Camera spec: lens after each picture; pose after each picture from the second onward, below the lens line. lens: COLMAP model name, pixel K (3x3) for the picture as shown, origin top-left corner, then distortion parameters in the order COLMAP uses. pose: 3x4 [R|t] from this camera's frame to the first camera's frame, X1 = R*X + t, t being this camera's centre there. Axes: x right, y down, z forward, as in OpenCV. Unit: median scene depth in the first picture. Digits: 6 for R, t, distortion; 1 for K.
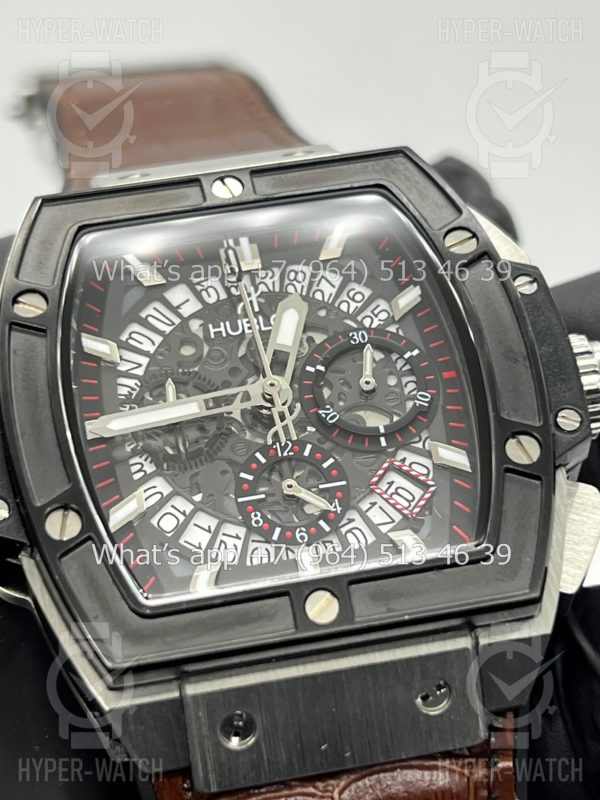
lens RADIAL K [[1801.8, 0, 300.0], [0, 1801.8, 400.0], [0, 0, 1]] dist [0.097649, 0.212219]
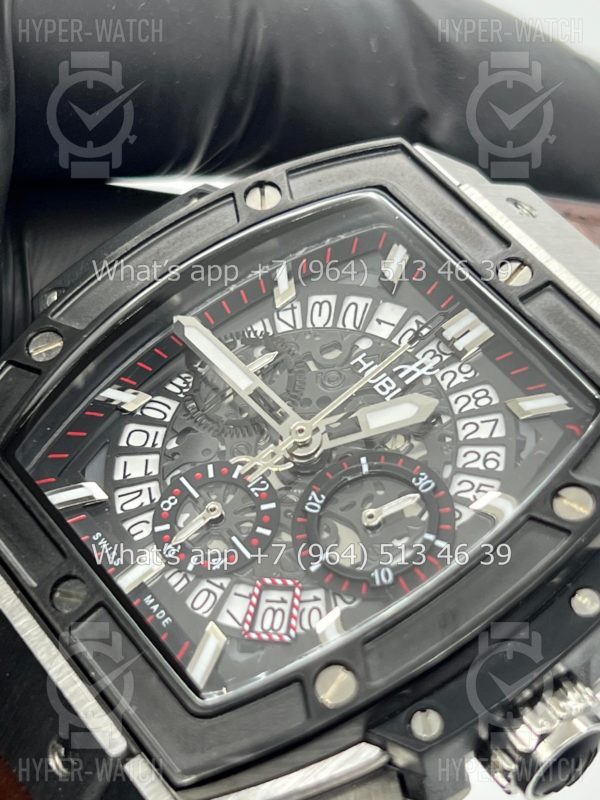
lens RADIAL K [[1842.0, 0, 341.4], [0, 1842.0, 400.1], [0, 0, 1]] dist [0.008682, 0.034466]
pose [[0.433956, 0.713337, -0.550302, 0.479210], [-0.690657, 0.655618, 0.305217, -0.306922], [0.578510, 0.247620, 0.777181, 0.295735]]
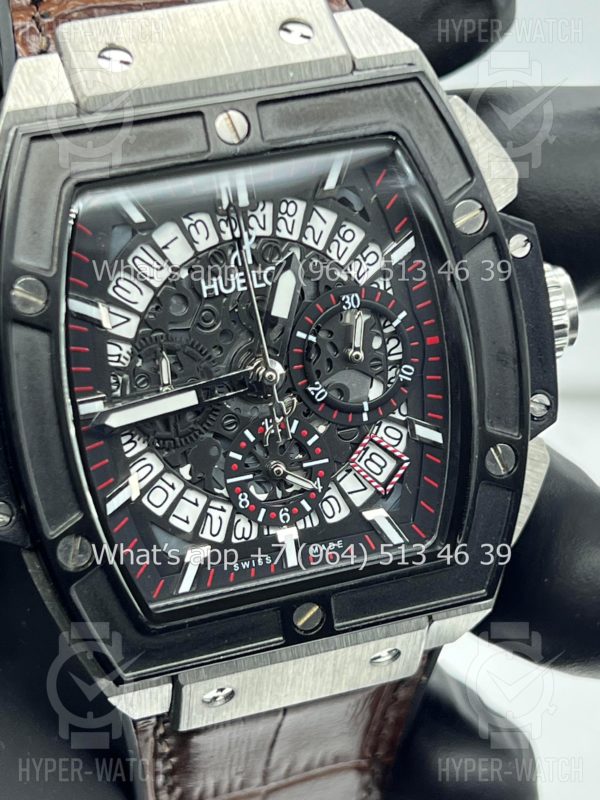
lens RADIAL K [[1803.3, 0, 299.4], [0, 1803.3, 411.4], [0, 0, 1]] dist [0.064328, 0.172170]
pose [[0.968965, 0.004642, 0.247153, -0.244228], [-0.158570, 0.778684, 0.607047, -0.596504], [-0.189636, -0.627399, 0.755254, 0.226465]]
